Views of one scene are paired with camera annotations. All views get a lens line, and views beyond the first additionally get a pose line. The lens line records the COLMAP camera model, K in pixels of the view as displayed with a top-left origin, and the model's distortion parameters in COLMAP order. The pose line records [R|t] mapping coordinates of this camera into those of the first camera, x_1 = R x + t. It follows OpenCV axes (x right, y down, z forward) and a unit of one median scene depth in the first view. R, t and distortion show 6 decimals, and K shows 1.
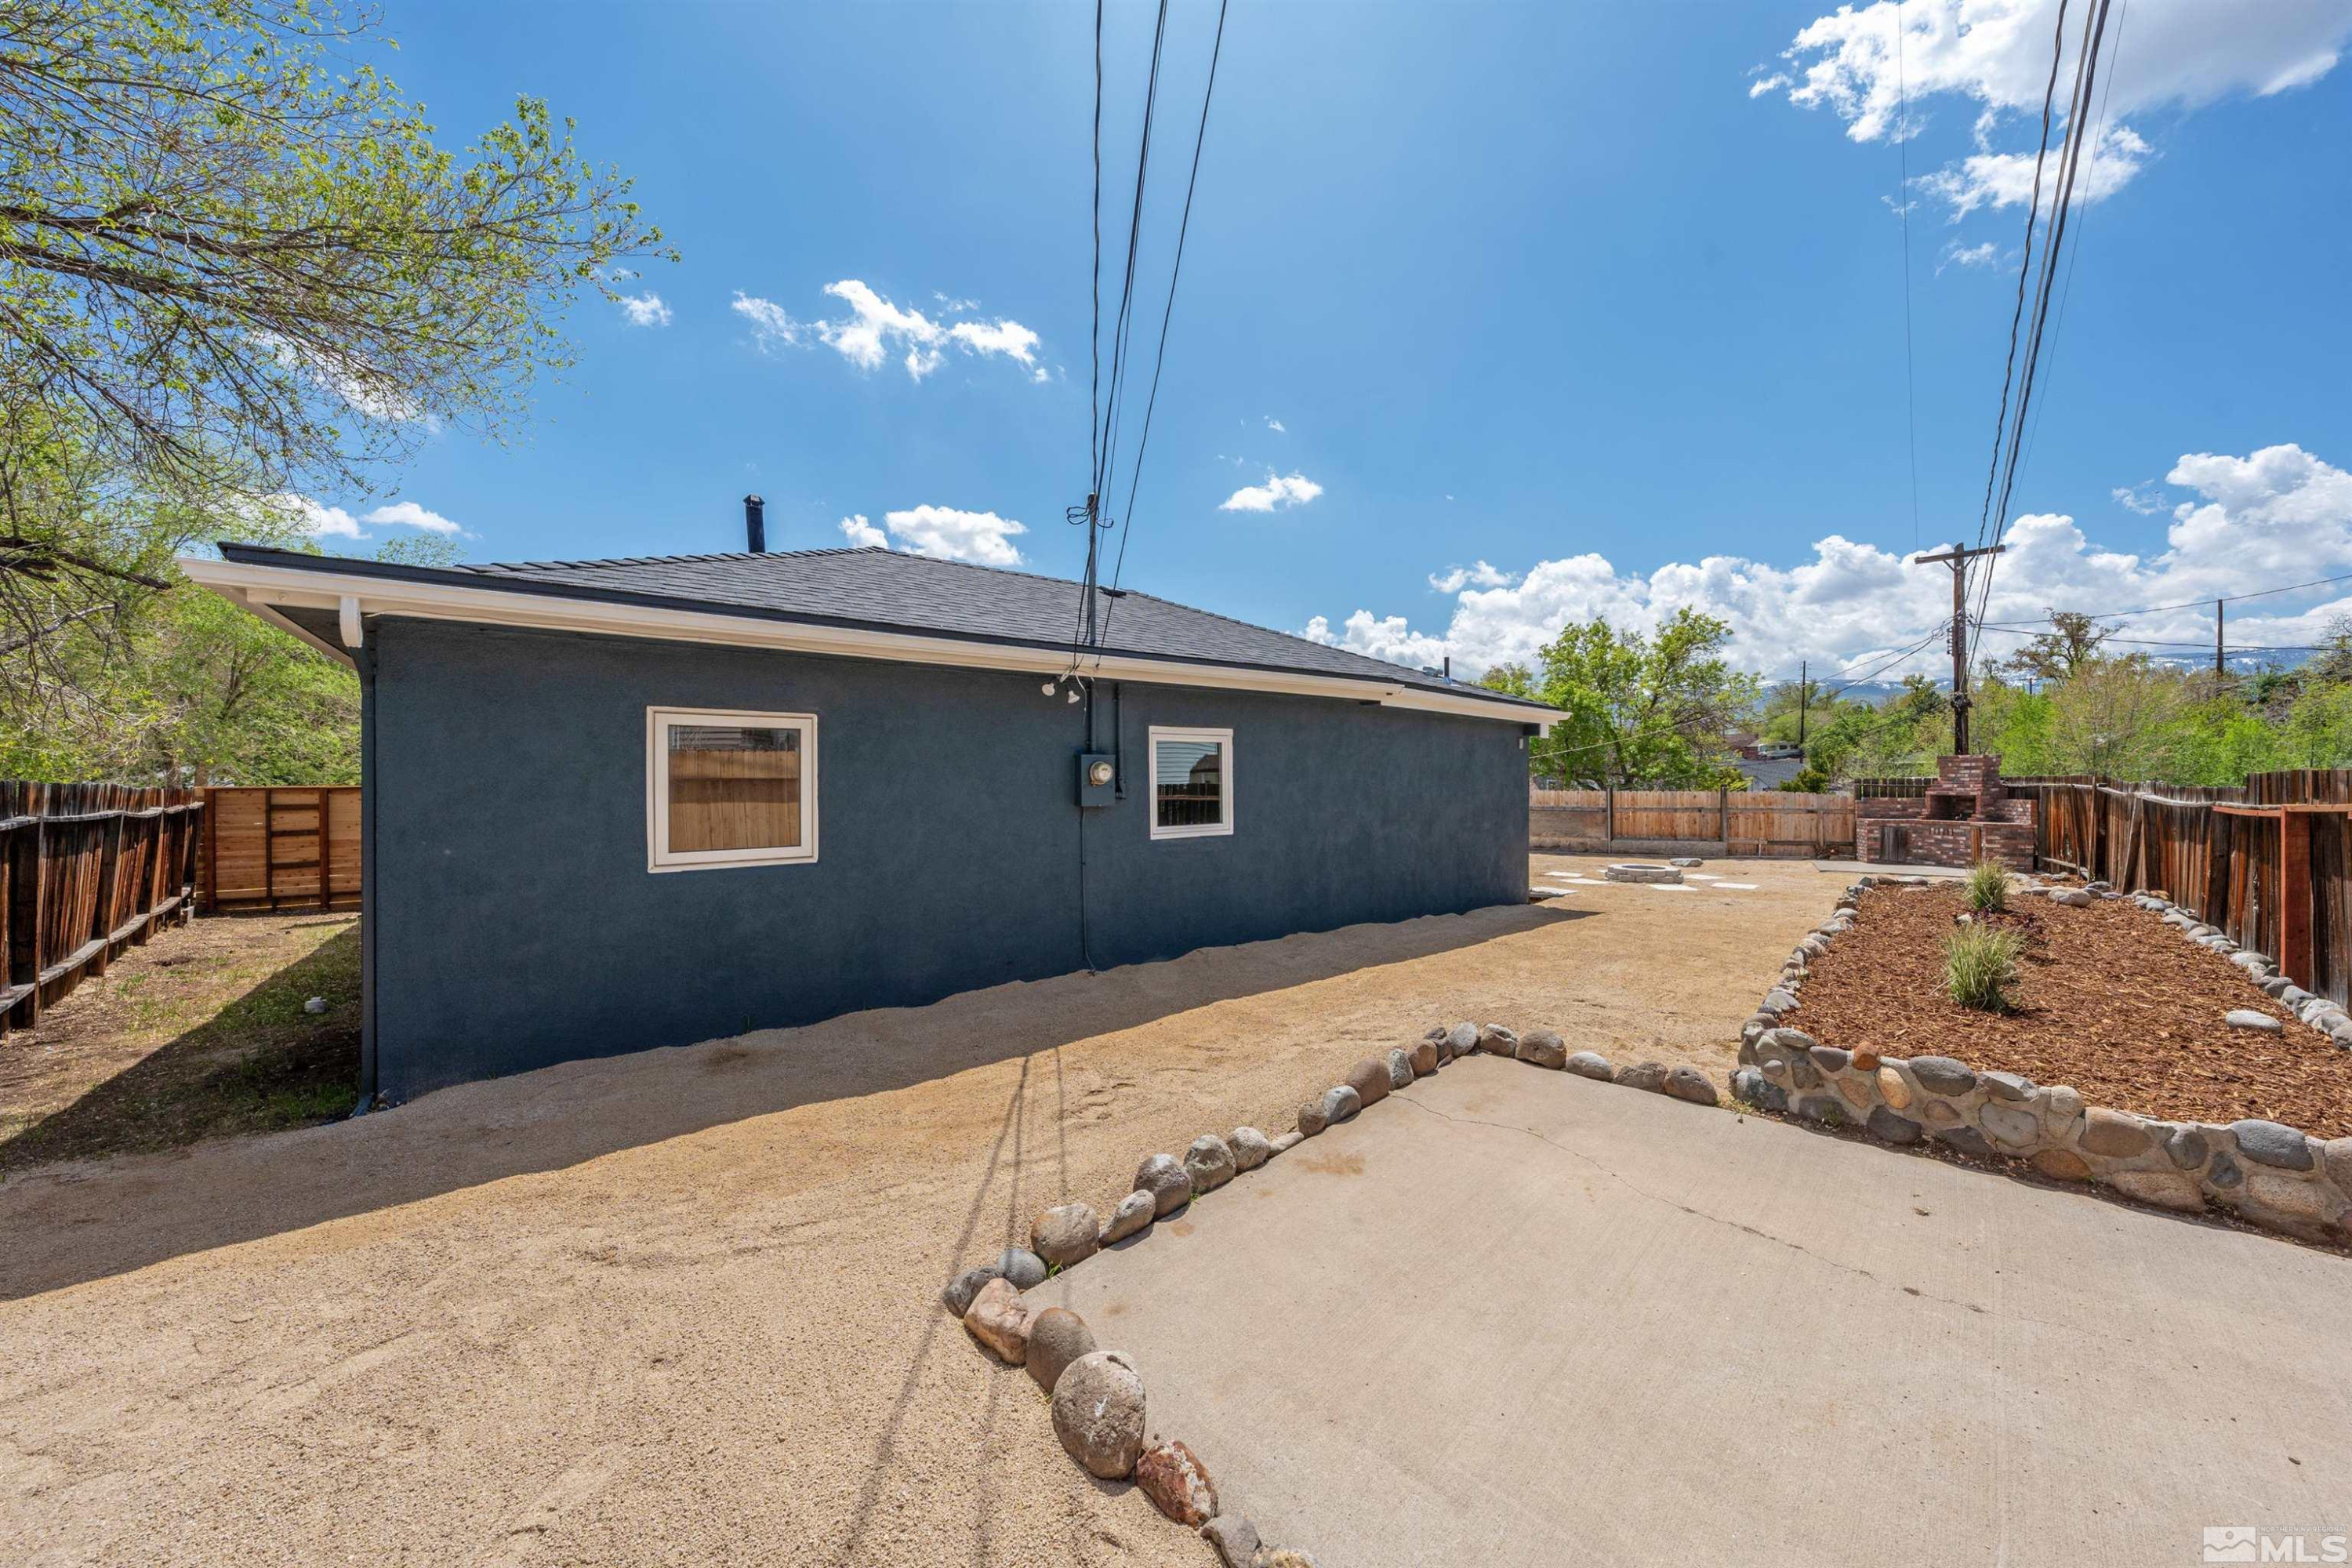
lens RADIAL K [[797.4, 0, 1172.7], [0, 797.4, 779.8], [0, 0, 1]] dist [-0.003052, -0.000331]
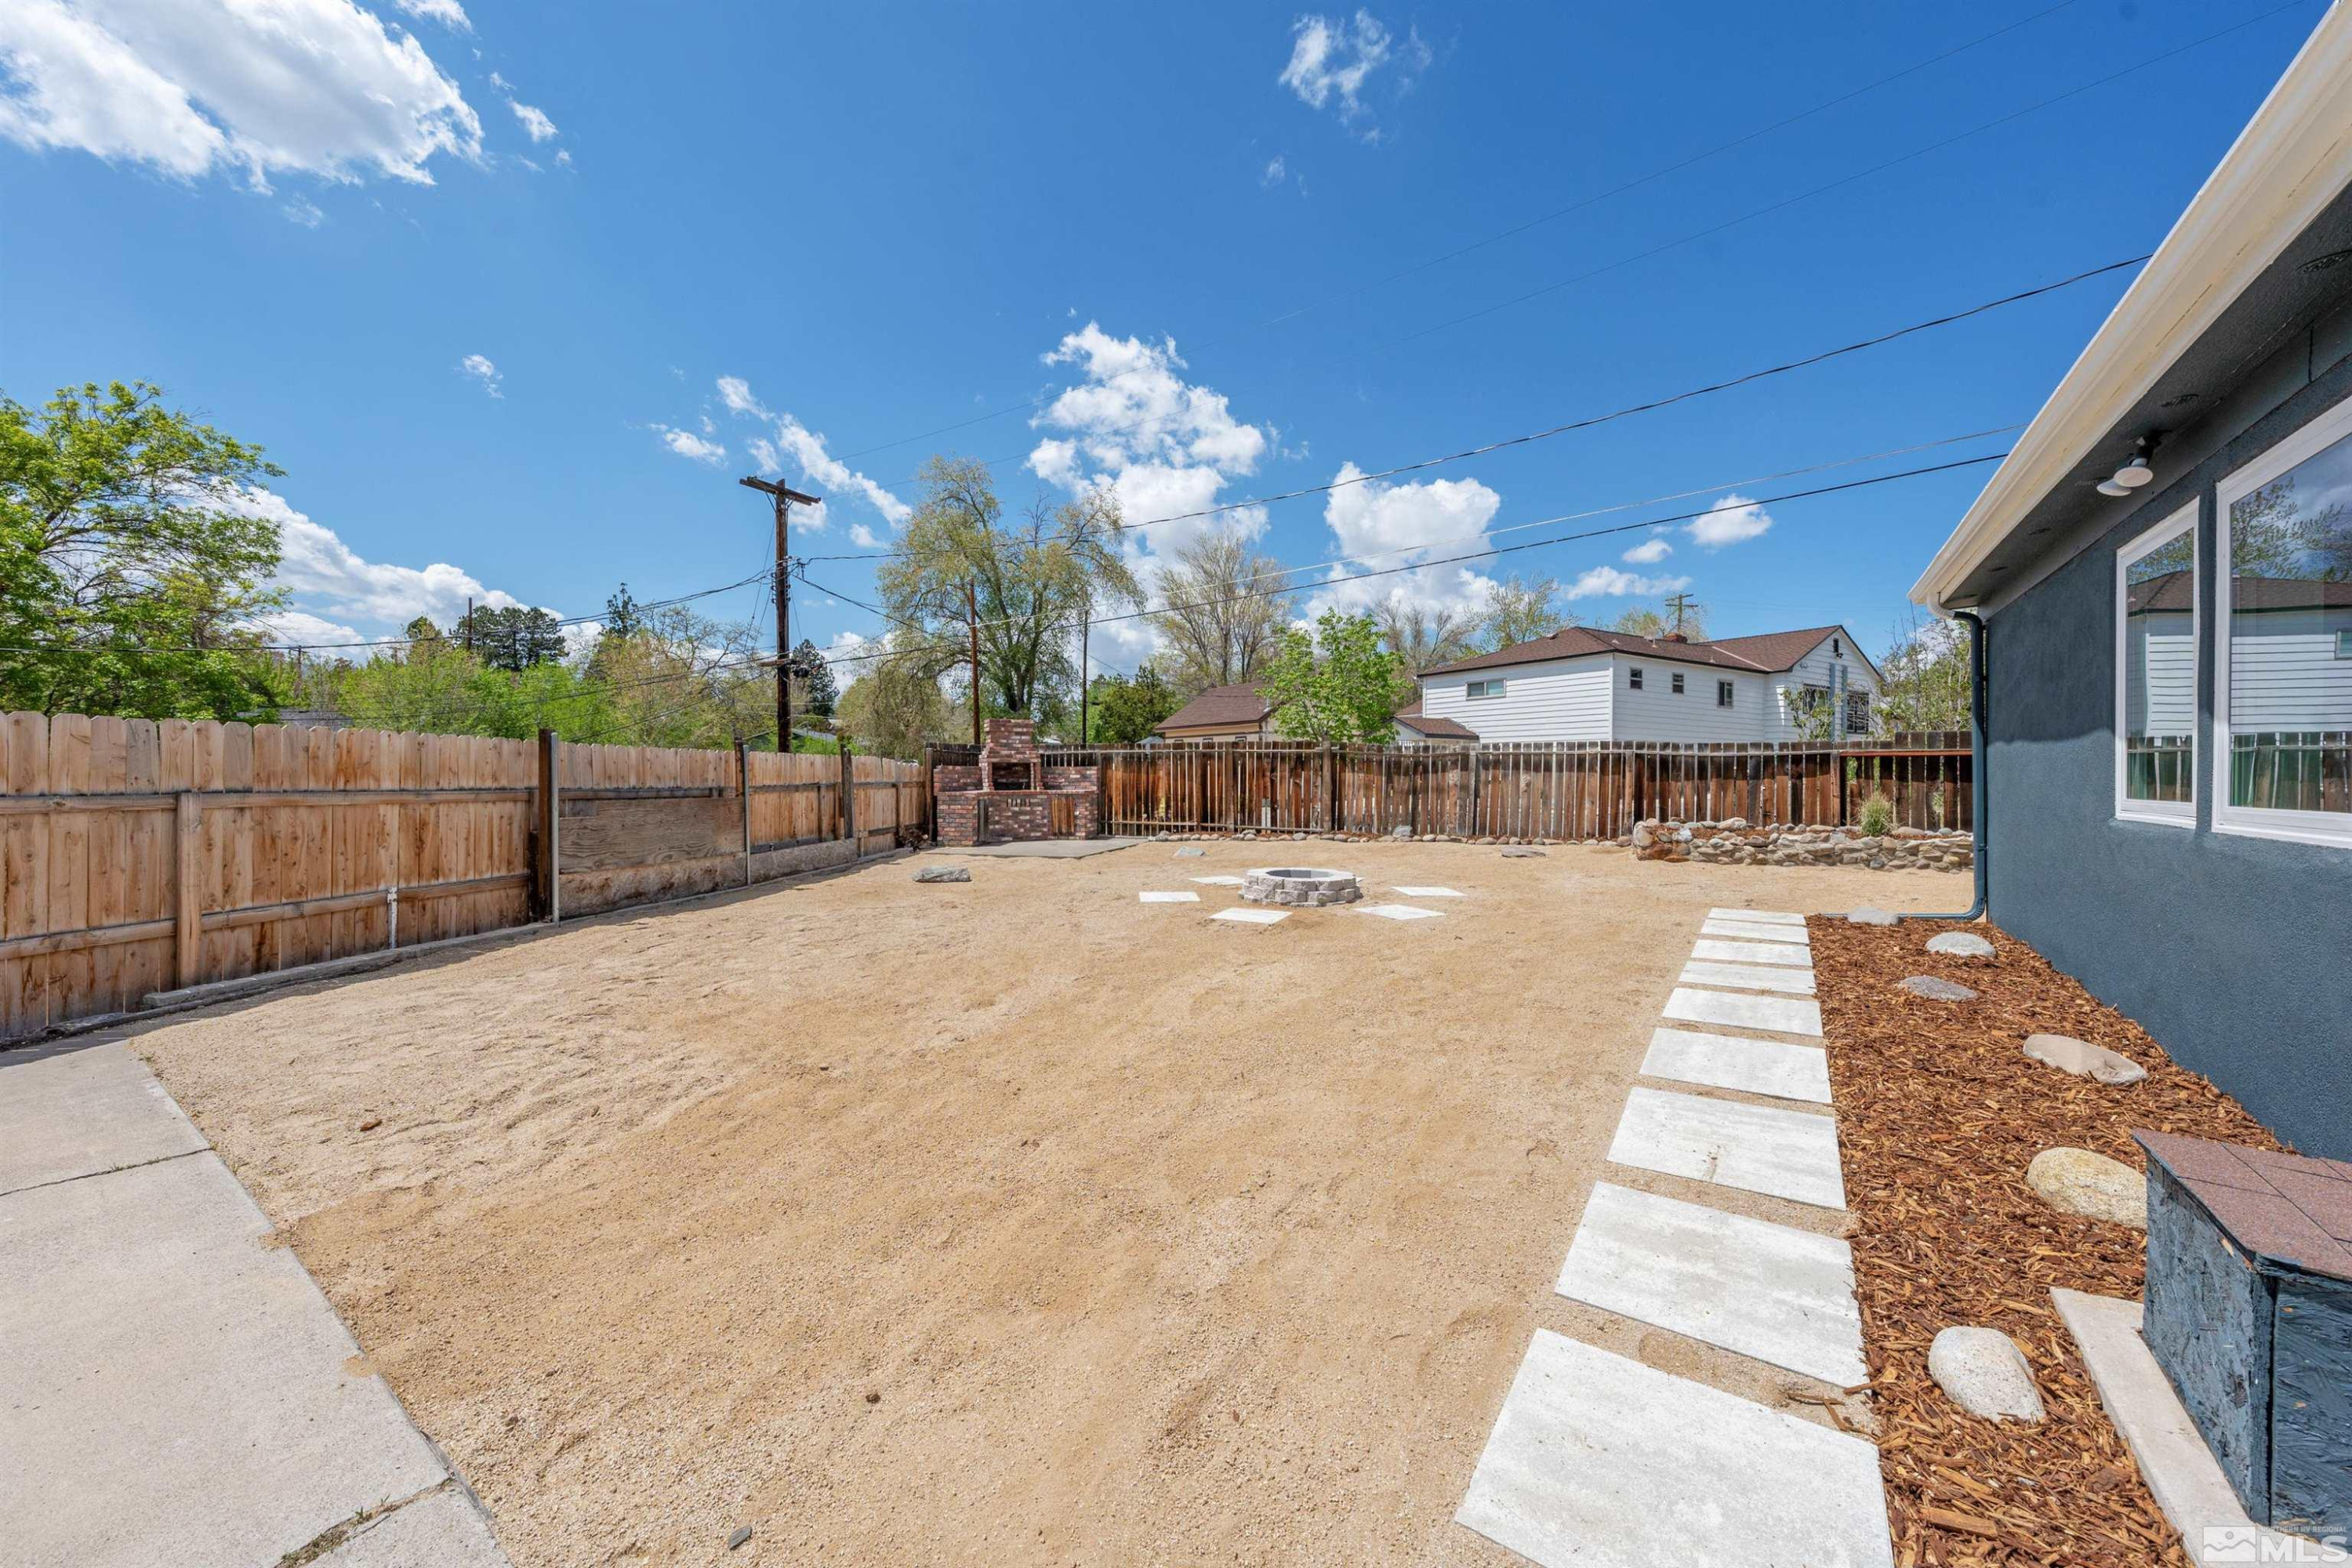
lens RADIAL K [[797.4, 0, 1172.7], [0, 797.4, 779.8], [0, 0, 1]] dist [-0.003052, -0.000331]
pose [[-0.261719, -0.009690, 0.965096, 0.041384], [-0.010149, 0.999922, 0.007288, 0.026684], [-0.965091, -0.007888, -0.261796, 0.927632]]
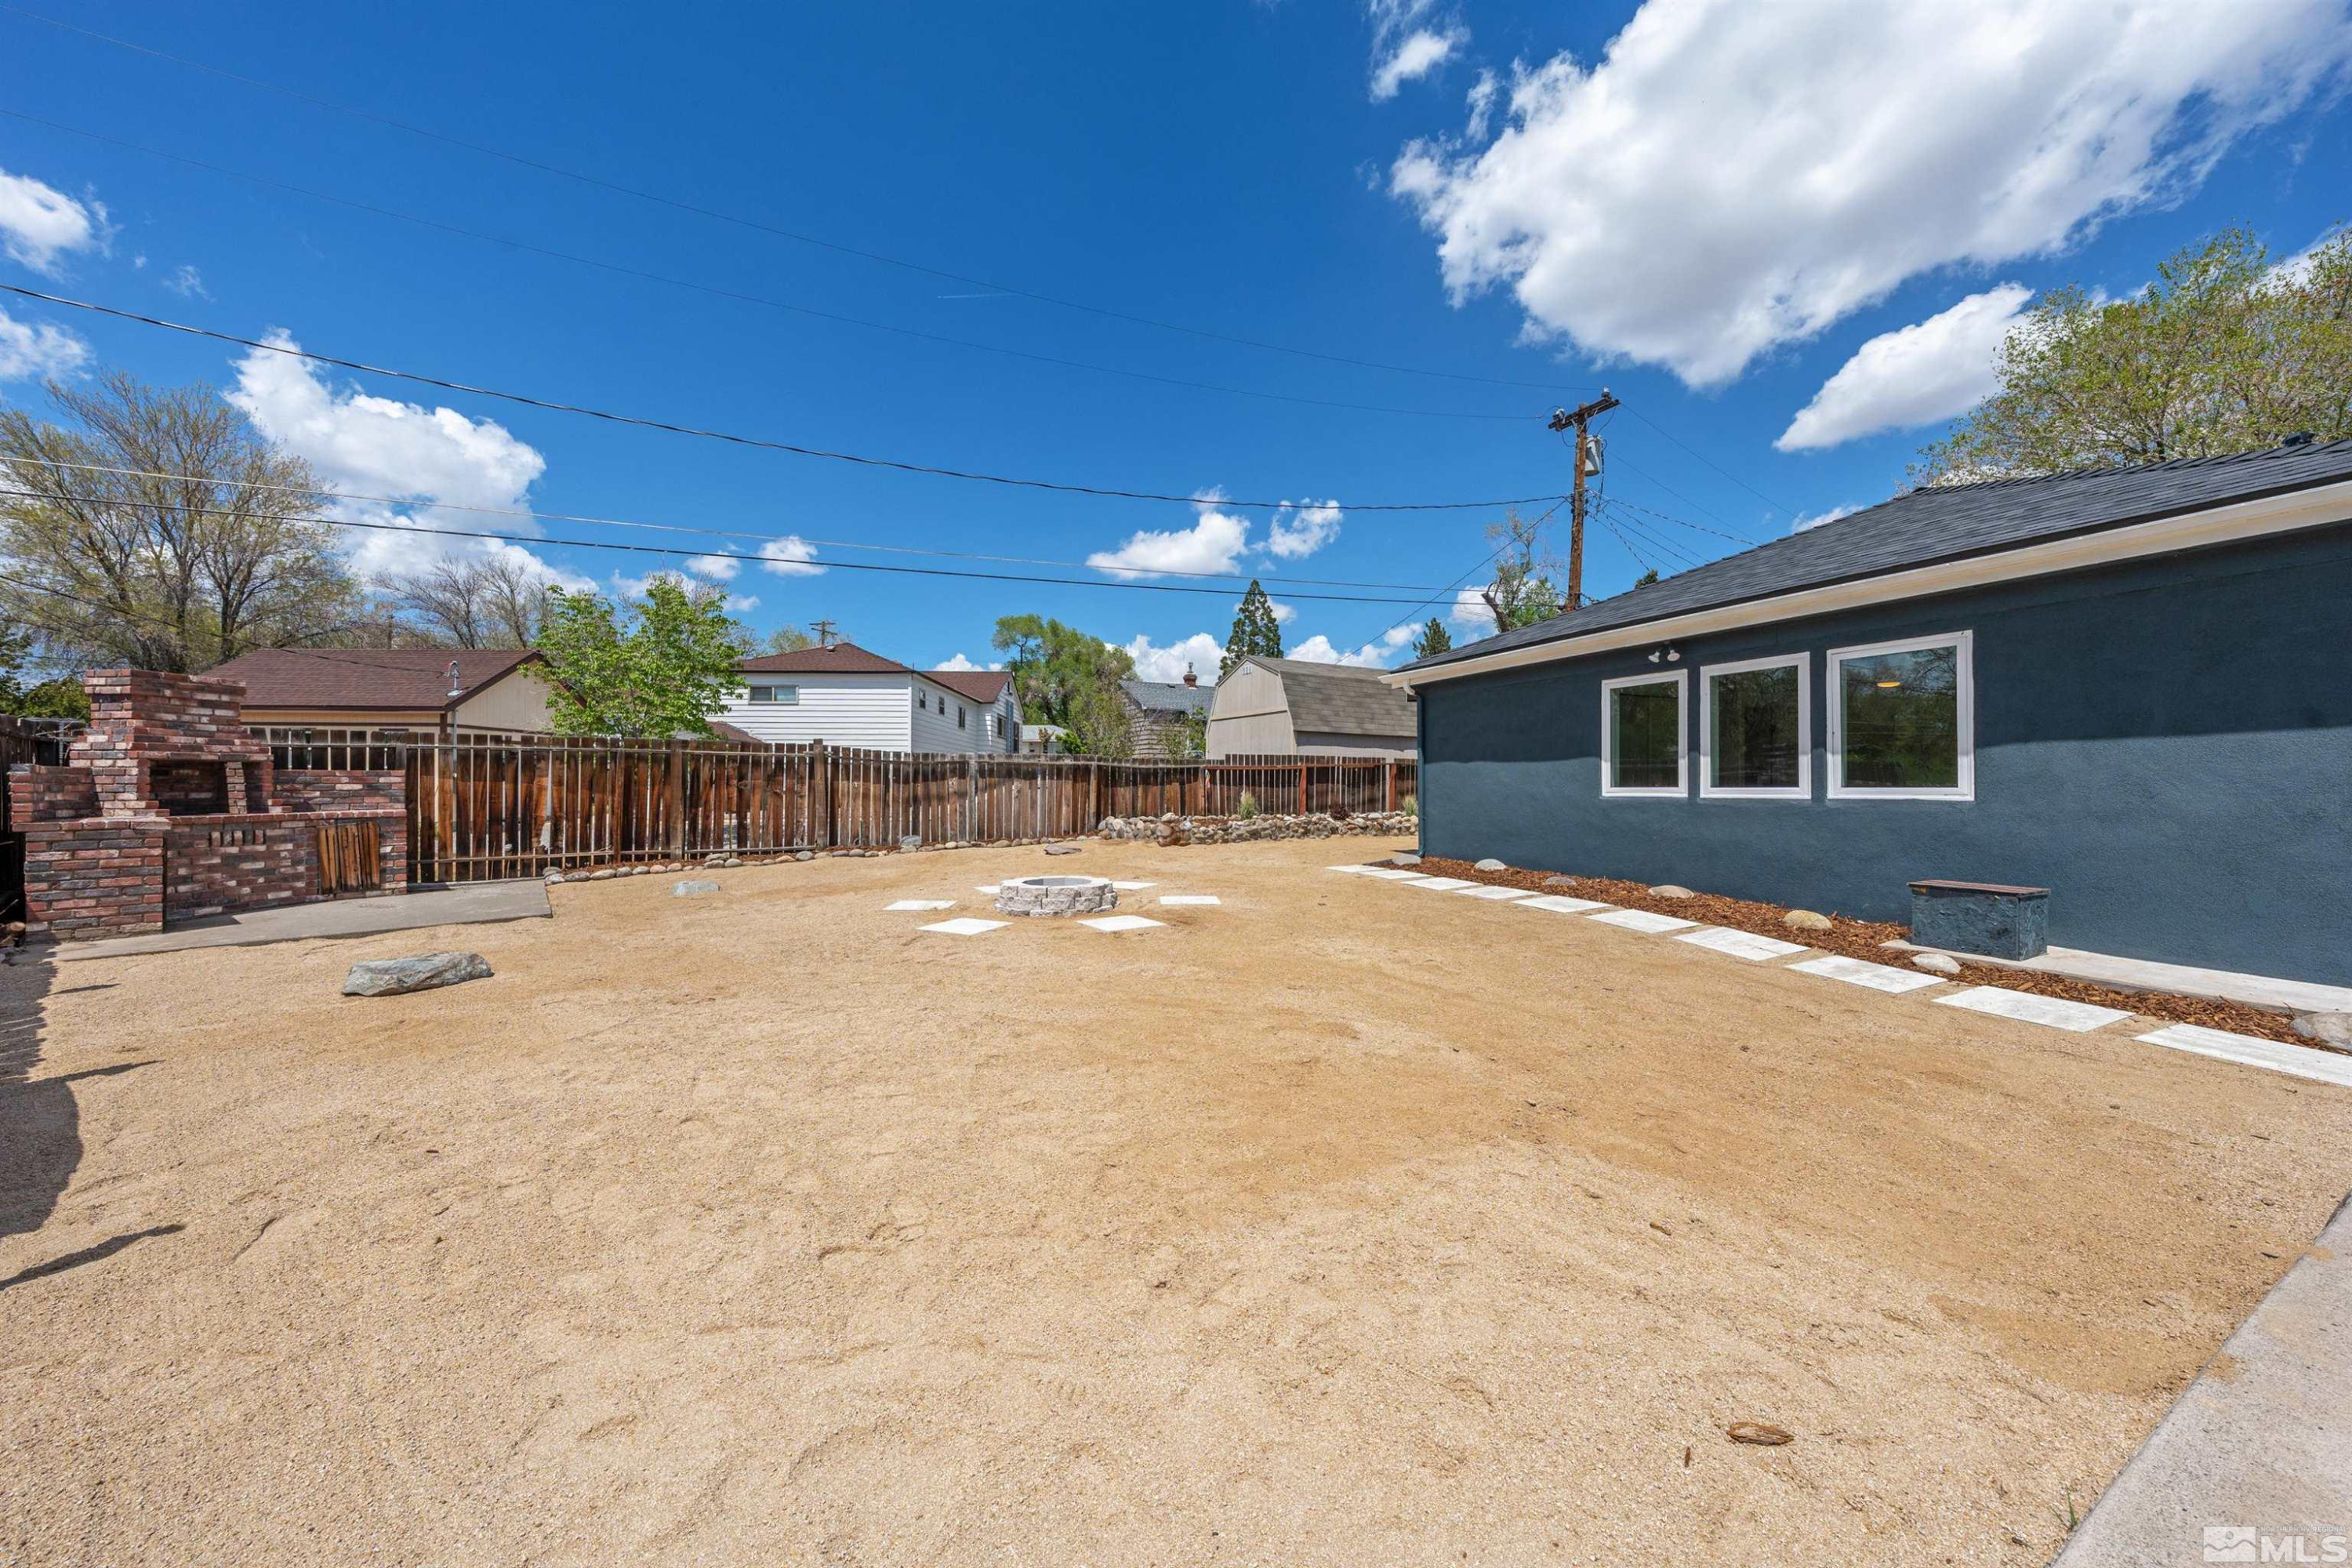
lens RADIAL K [[797.4, 0, 1172.7], [0, 797.4, 779.8], [0, 0, 1]] dist [-0.003052, -0.000331]
pose [[-0.968276, 0.003467, 0.249858, 0.274890], [-0.000145, 0.999896, -0.014435, 0.032503], [-0.249882, -0.014013, -0.968175, 1.142579]]
